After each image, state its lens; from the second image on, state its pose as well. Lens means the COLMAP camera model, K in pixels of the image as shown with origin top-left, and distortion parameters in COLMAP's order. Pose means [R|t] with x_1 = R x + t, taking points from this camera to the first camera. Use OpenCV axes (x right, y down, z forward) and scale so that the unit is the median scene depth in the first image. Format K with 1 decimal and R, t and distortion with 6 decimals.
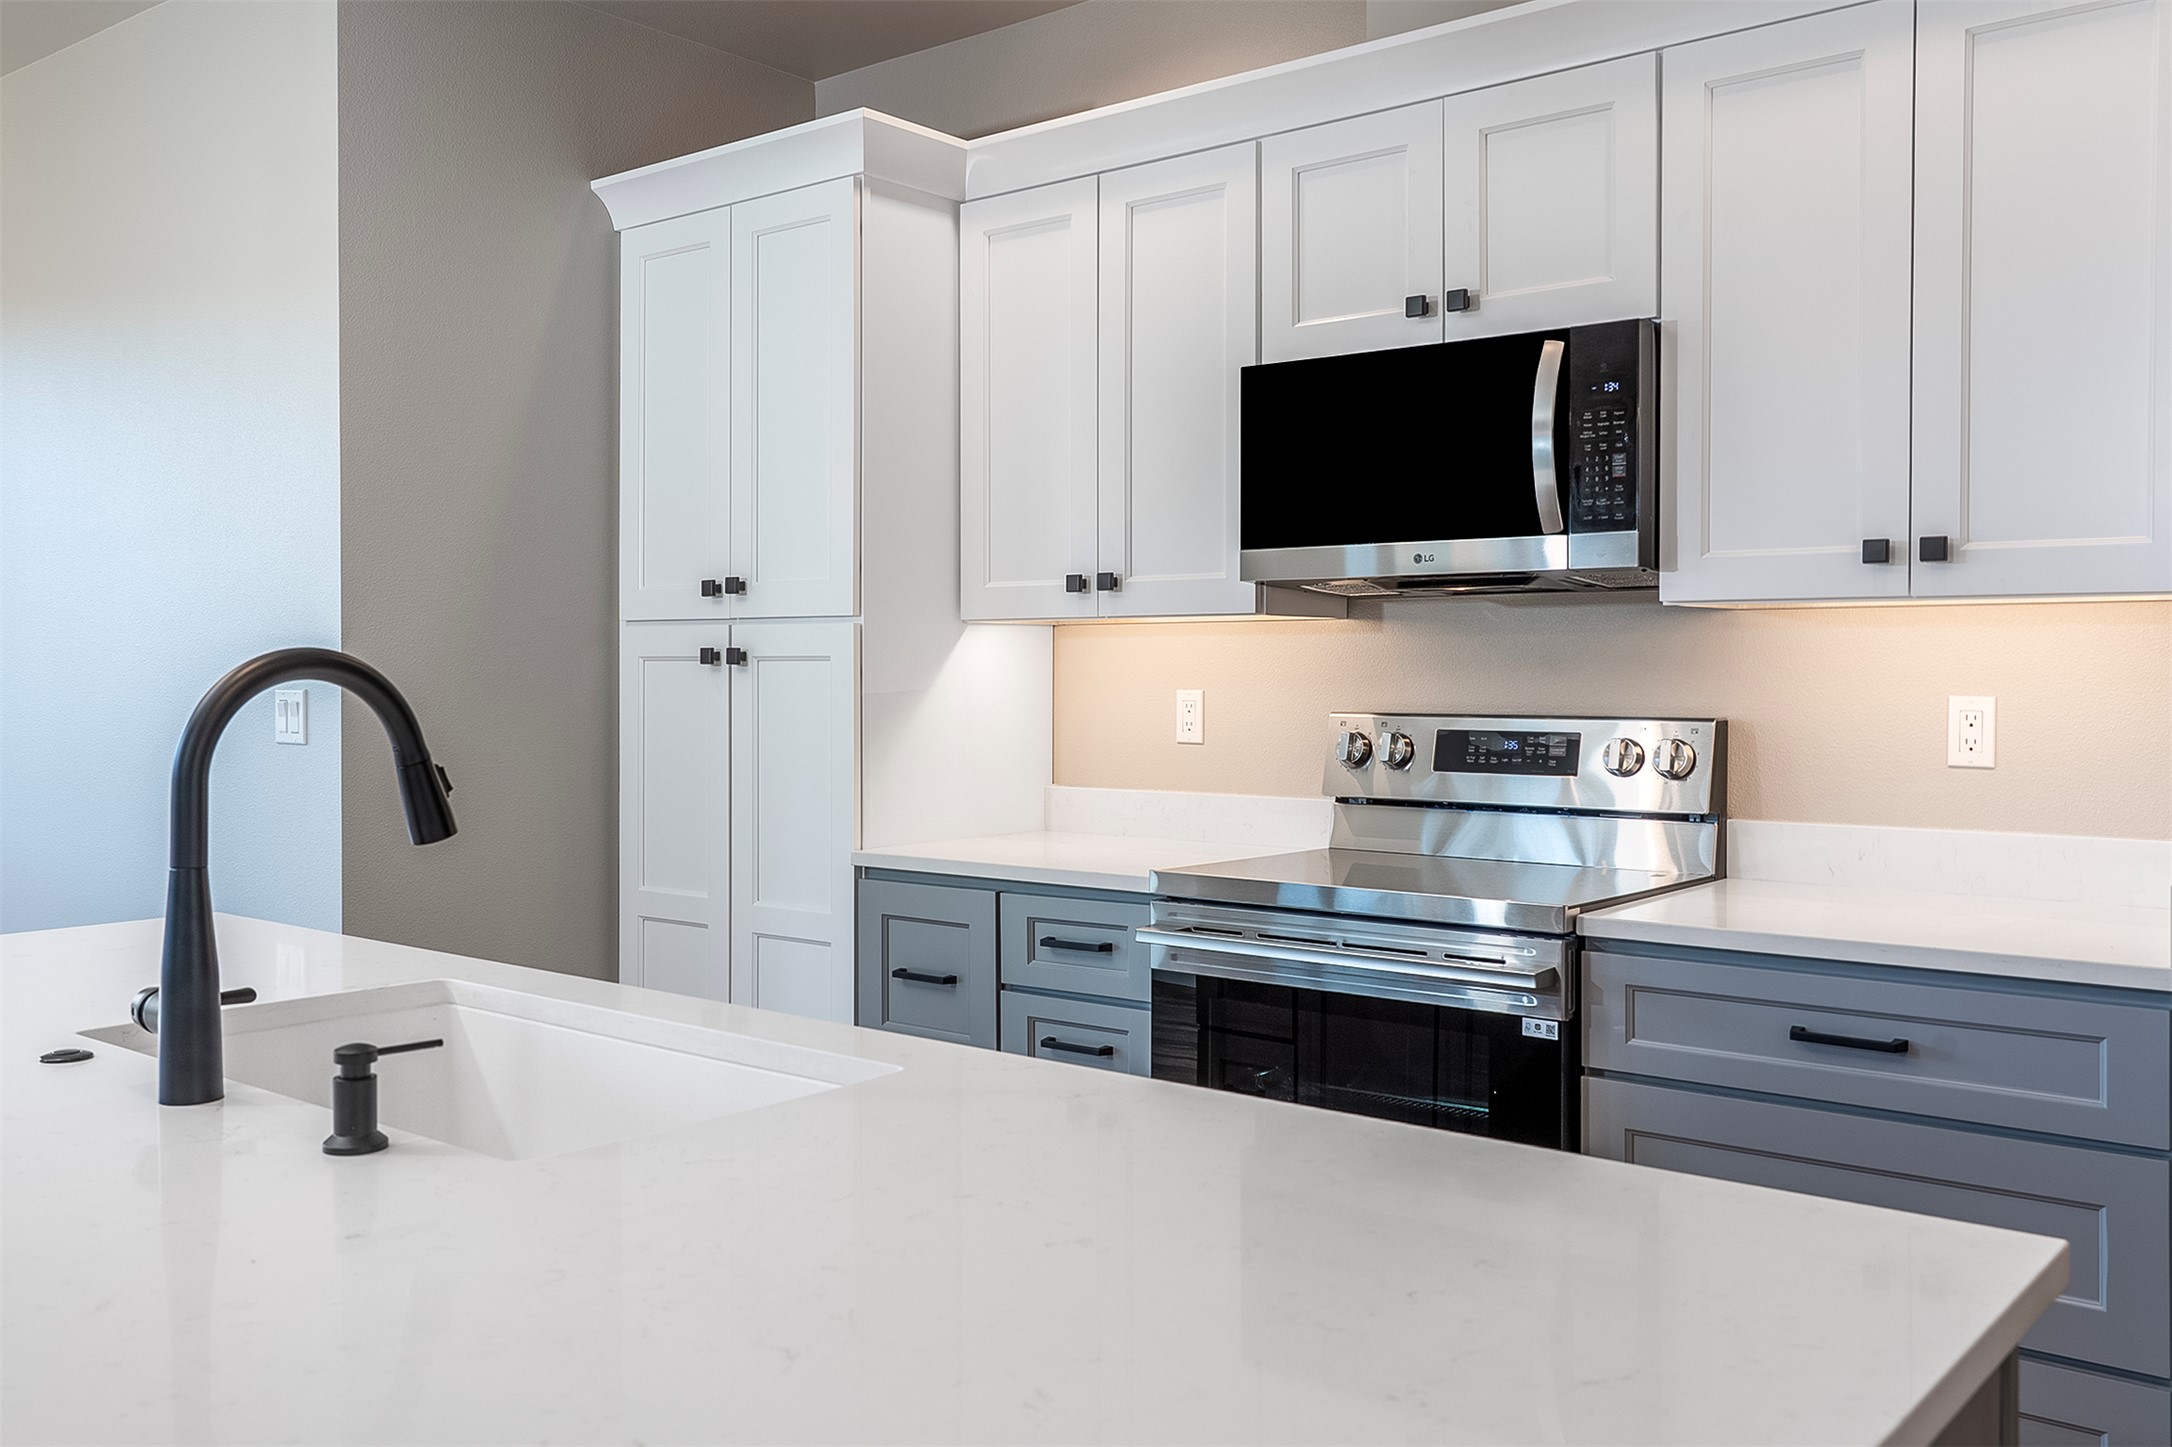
lens RADIAL K [[1869.4, 0, 1036.5], [0, 1869.4, 676.6], [0, 0, 1]] dist [0.008845, 0.011020]
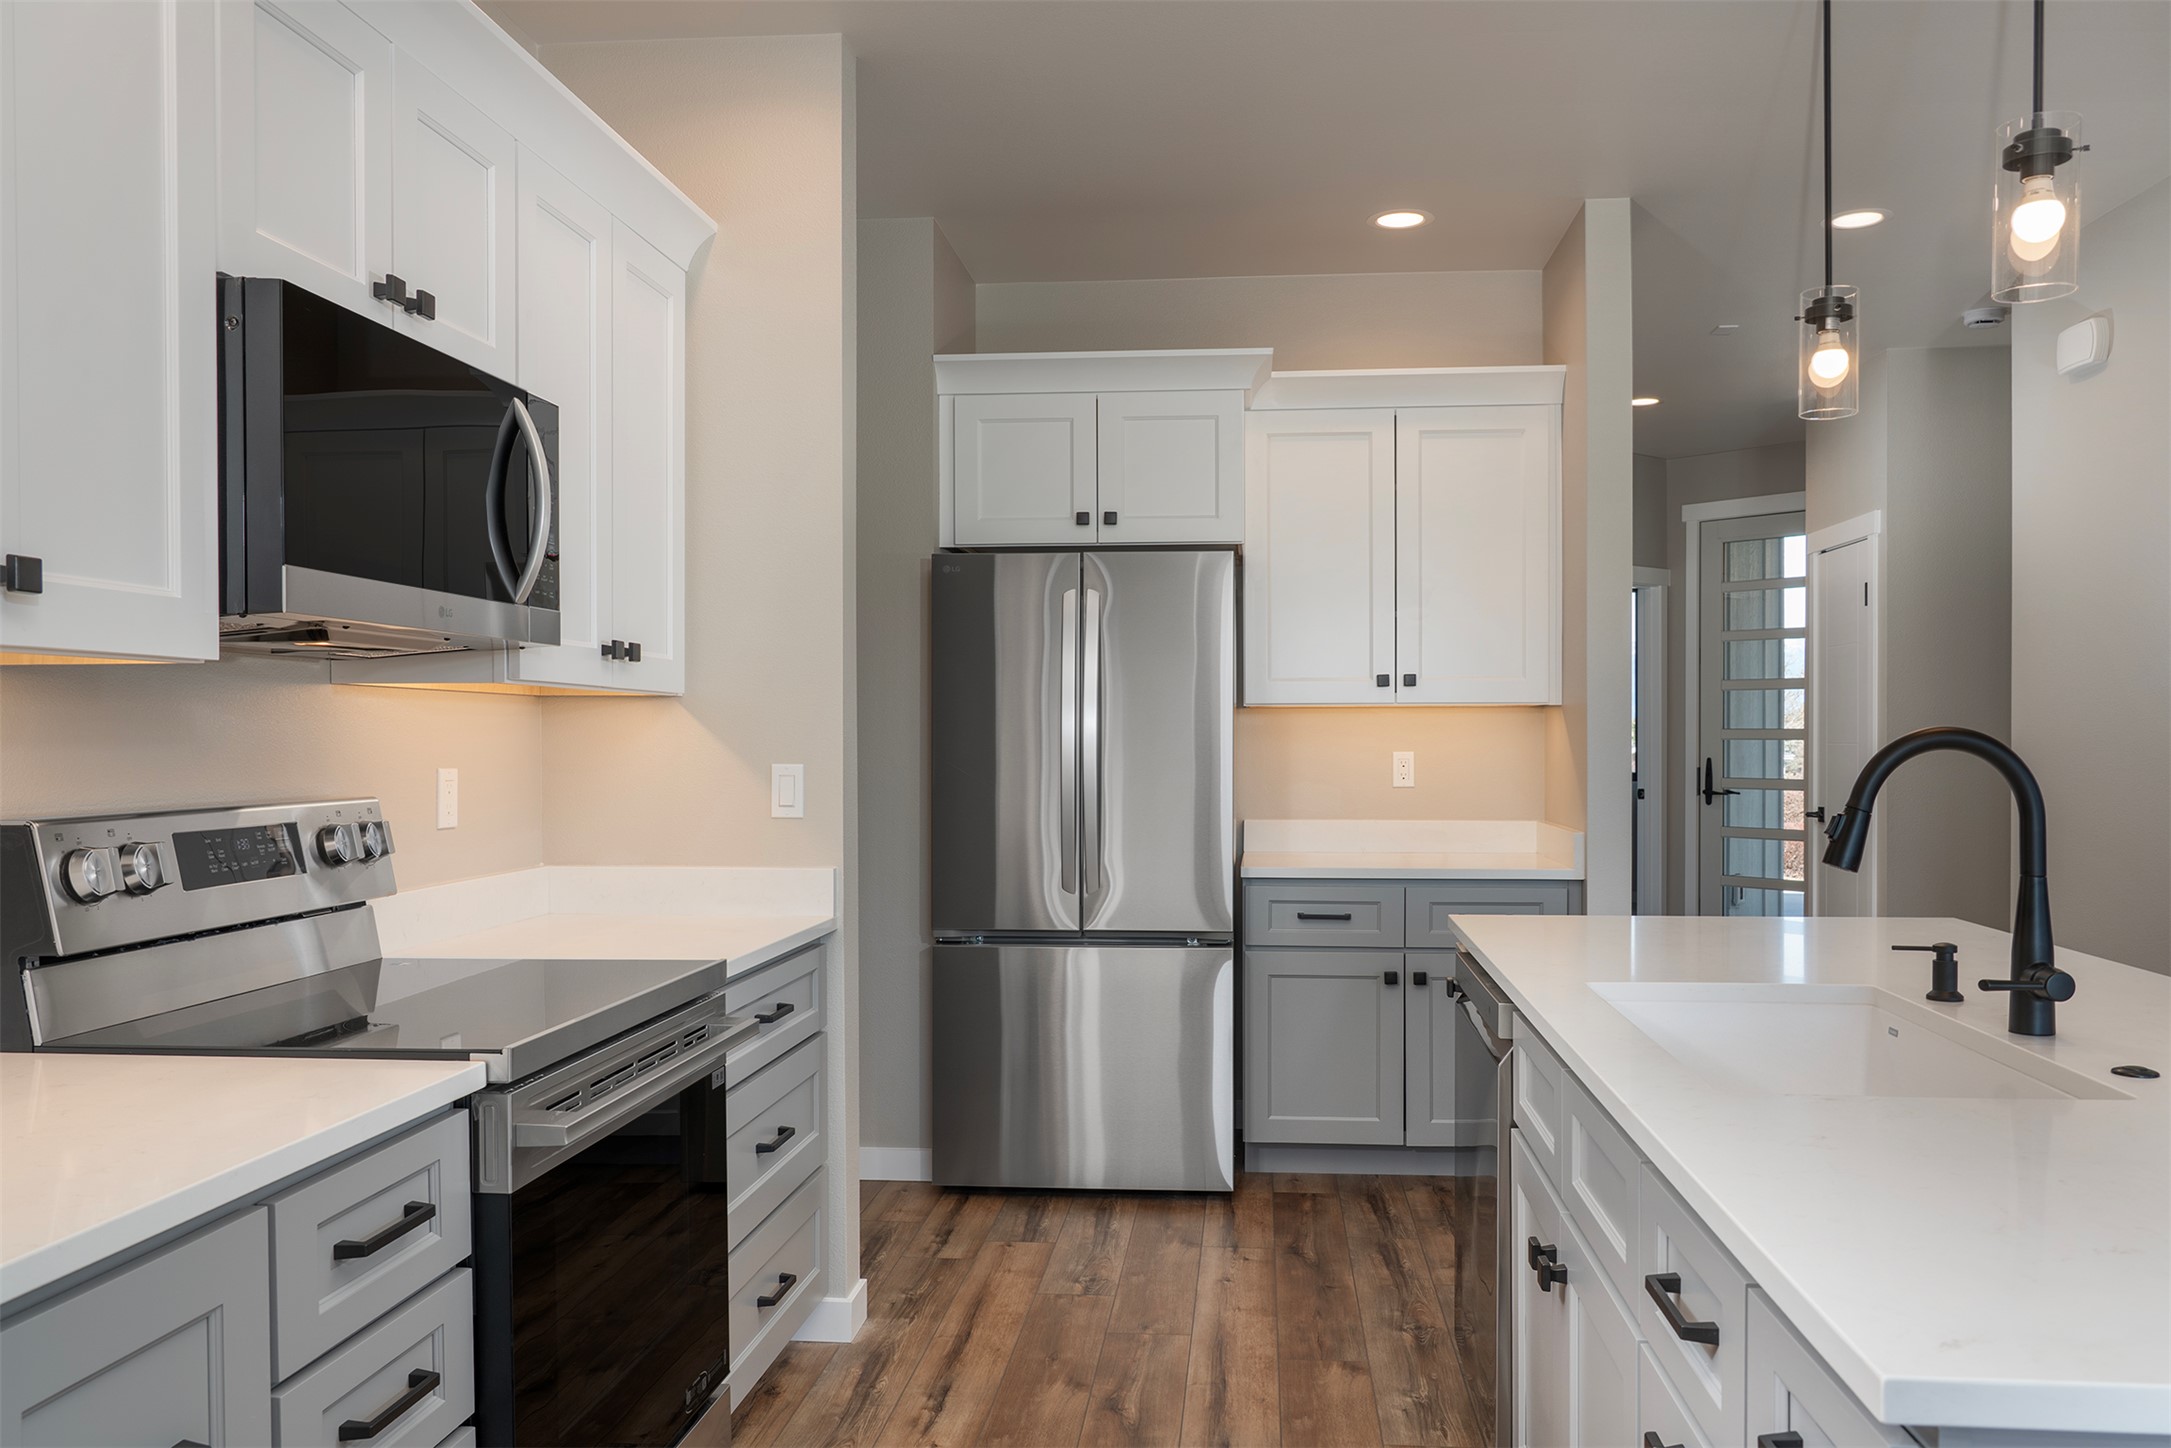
lens RADIAL K [[1637.9, 0, 1085.5], [0, 1637.9, 724.0], [0, 0, 1]] dist [0.000408, -0.004553]
pose [[-0.564106, 0.008609, 0.825657, -0.524780], [0.008275, 0.999954, -0.004773, -0.007595], [-0.825661, 0.004140, -0.564152, 1.131593]]
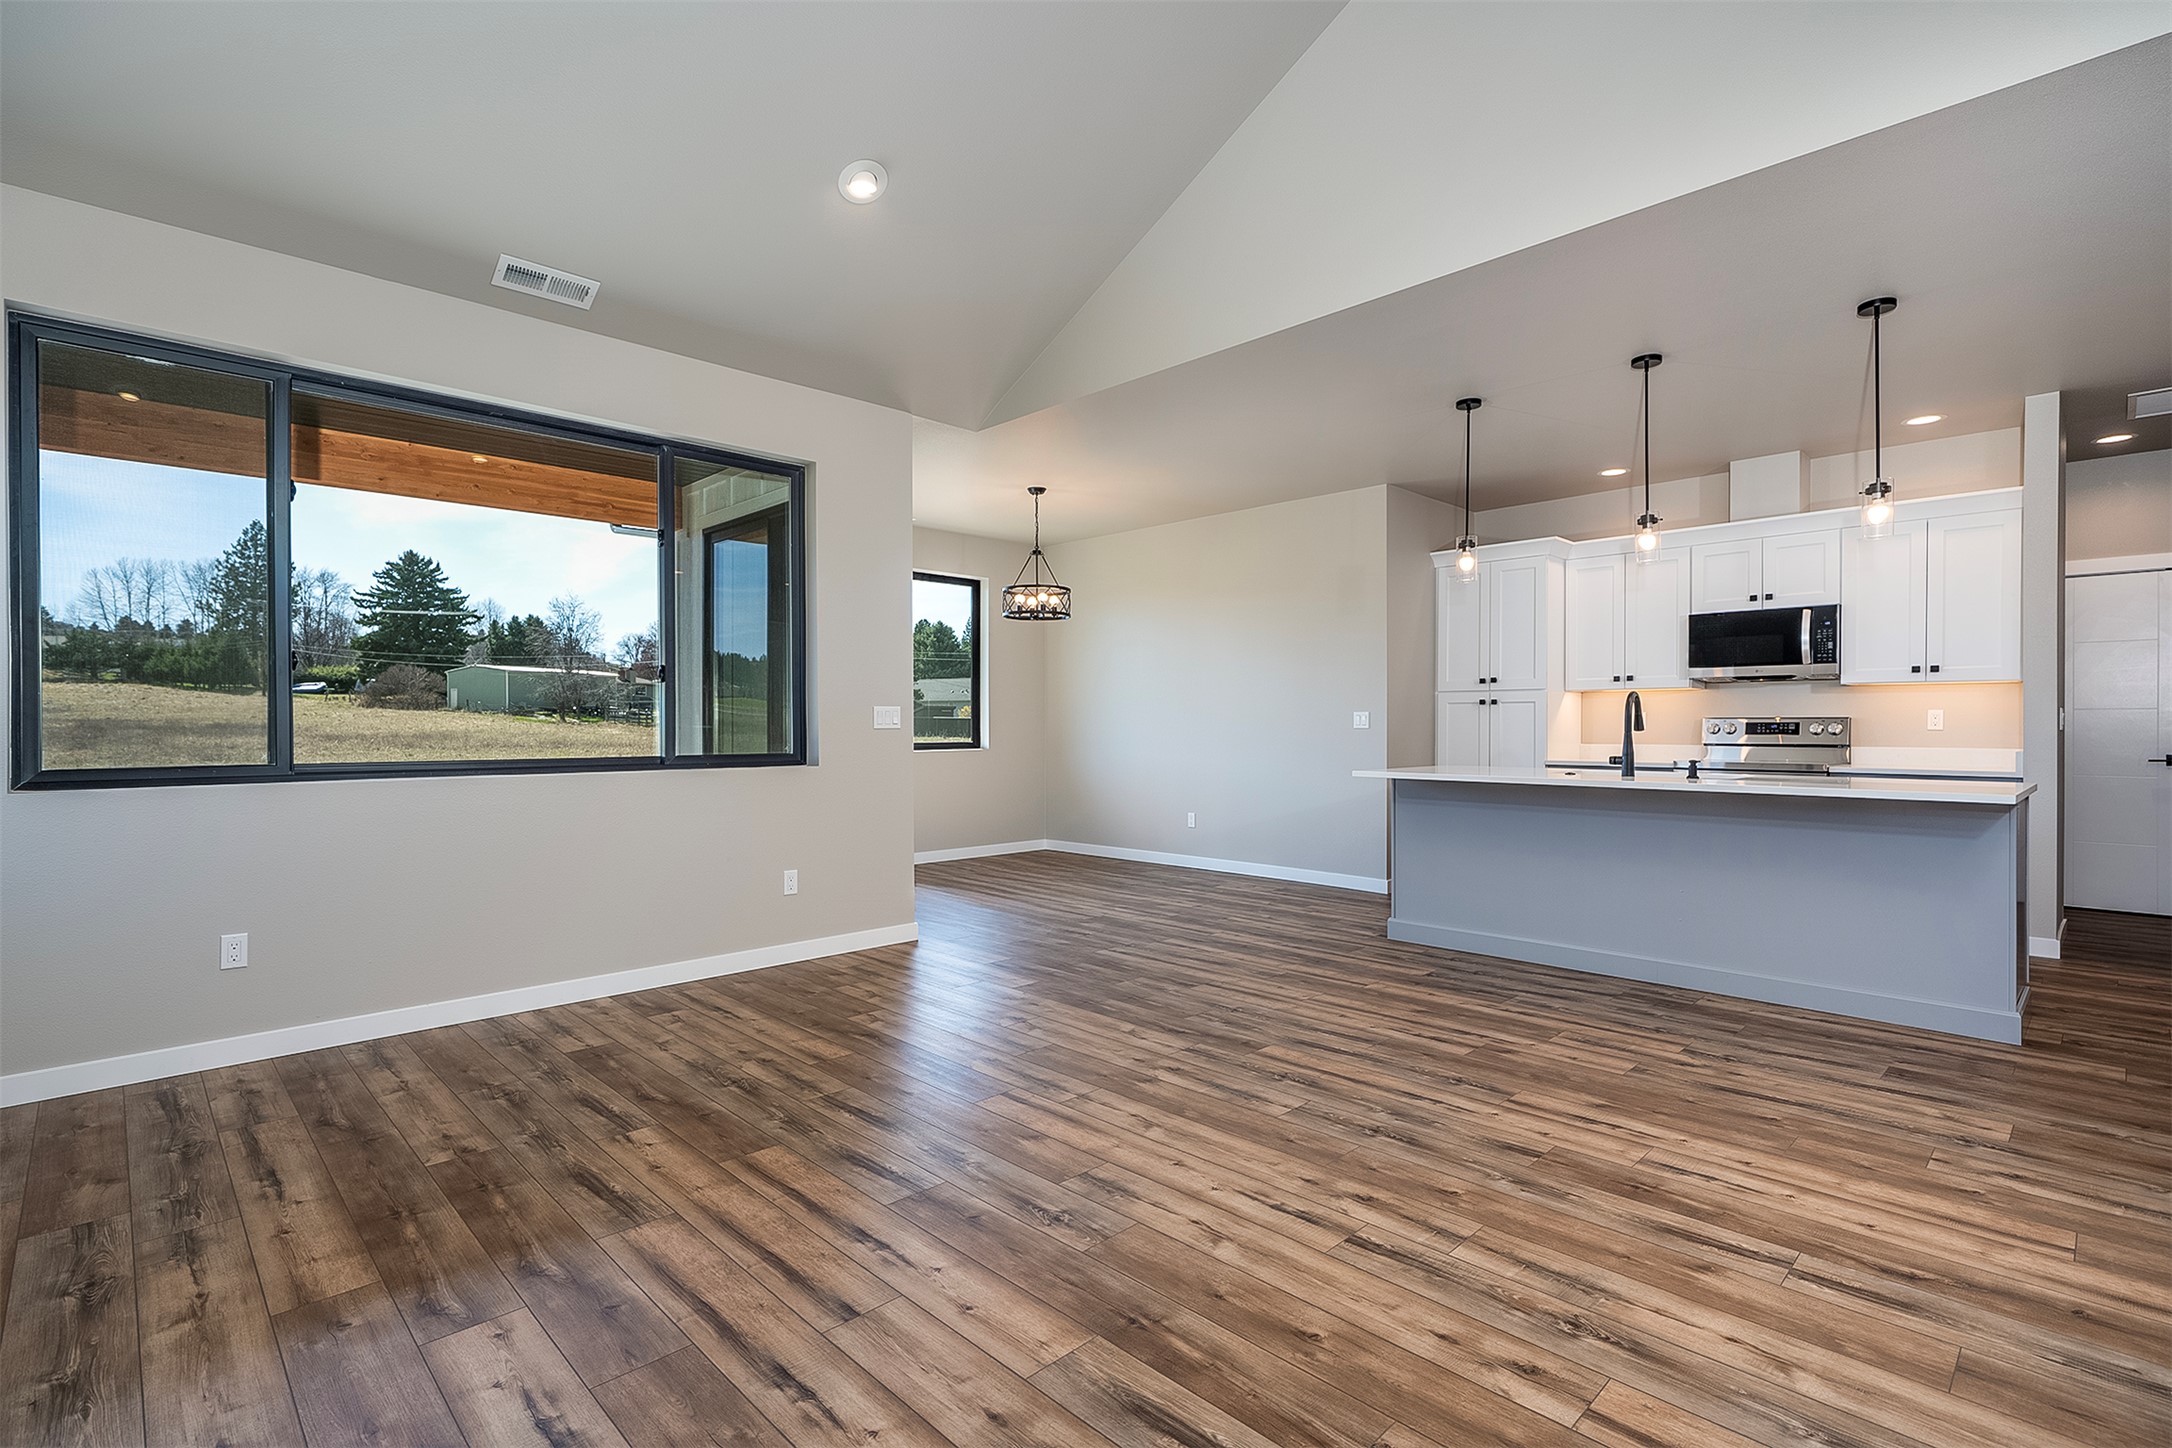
lens RADIAL K [[1011.6, 0, 1079.7], [0, 1011.6, 728.5], [0, 0, 1]] dist [0.002107, 0.000778]
pose [[0.993304, 0.002157, -0.115509, -0.799631], [-0.002471, 0.999994, -0.002570, 0.049124], [0.115502, 0.002839, 0.993303, -0.980603]]
